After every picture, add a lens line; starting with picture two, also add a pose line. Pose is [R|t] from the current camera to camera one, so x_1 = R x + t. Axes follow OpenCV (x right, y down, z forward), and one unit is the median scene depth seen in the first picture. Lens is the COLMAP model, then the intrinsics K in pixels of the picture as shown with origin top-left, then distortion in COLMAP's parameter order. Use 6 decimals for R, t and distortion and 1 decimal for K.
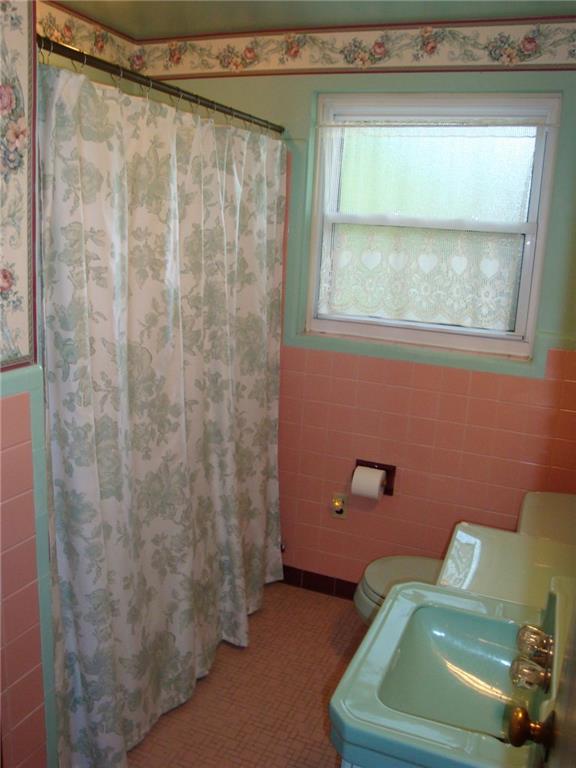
lens RADIAL K [[686.8, 0, 288.0], [0, 686.8, 384.0], [0, 0, 1]] dist [-0.164146, 0.145153]
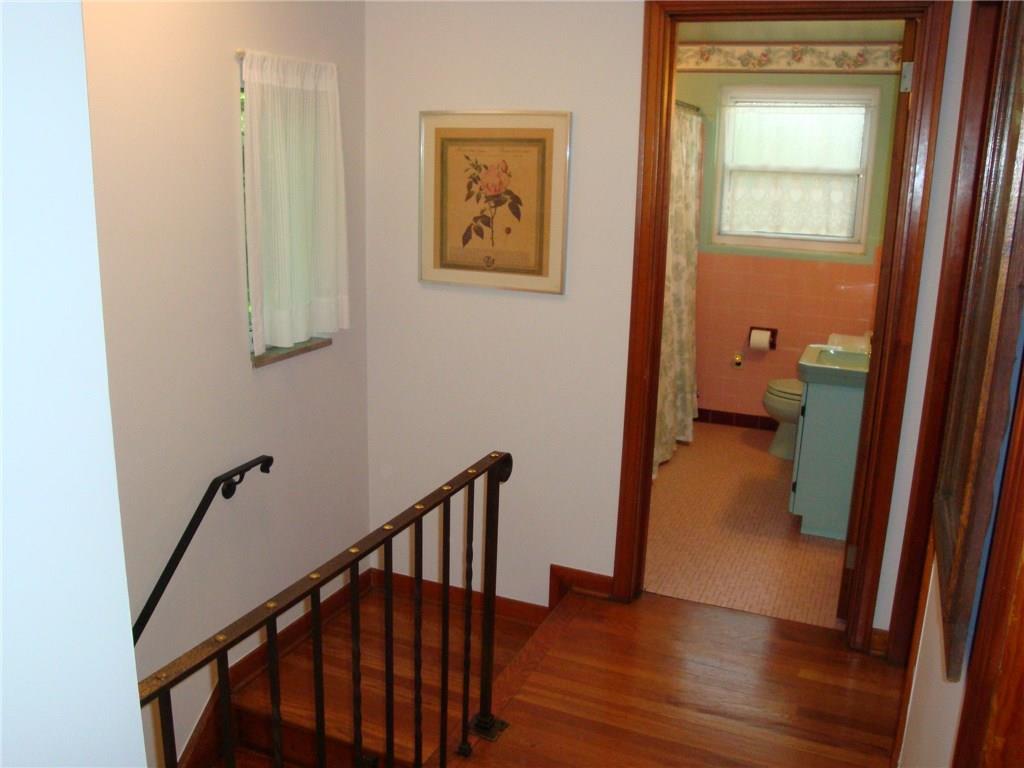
lens RADIAL K [[915.8, 0, 503.7], [0, 915.8, 395.8], [0, 0, 1]] dist [-0.164146, 0.145153]
pose [[0.999628, -0.025175, -0.010471, -0.463271], [0.025384, 0.999471, 0.020310, 0.226890], [0.009955, -0.020568, 0.999739, -1.087584]]
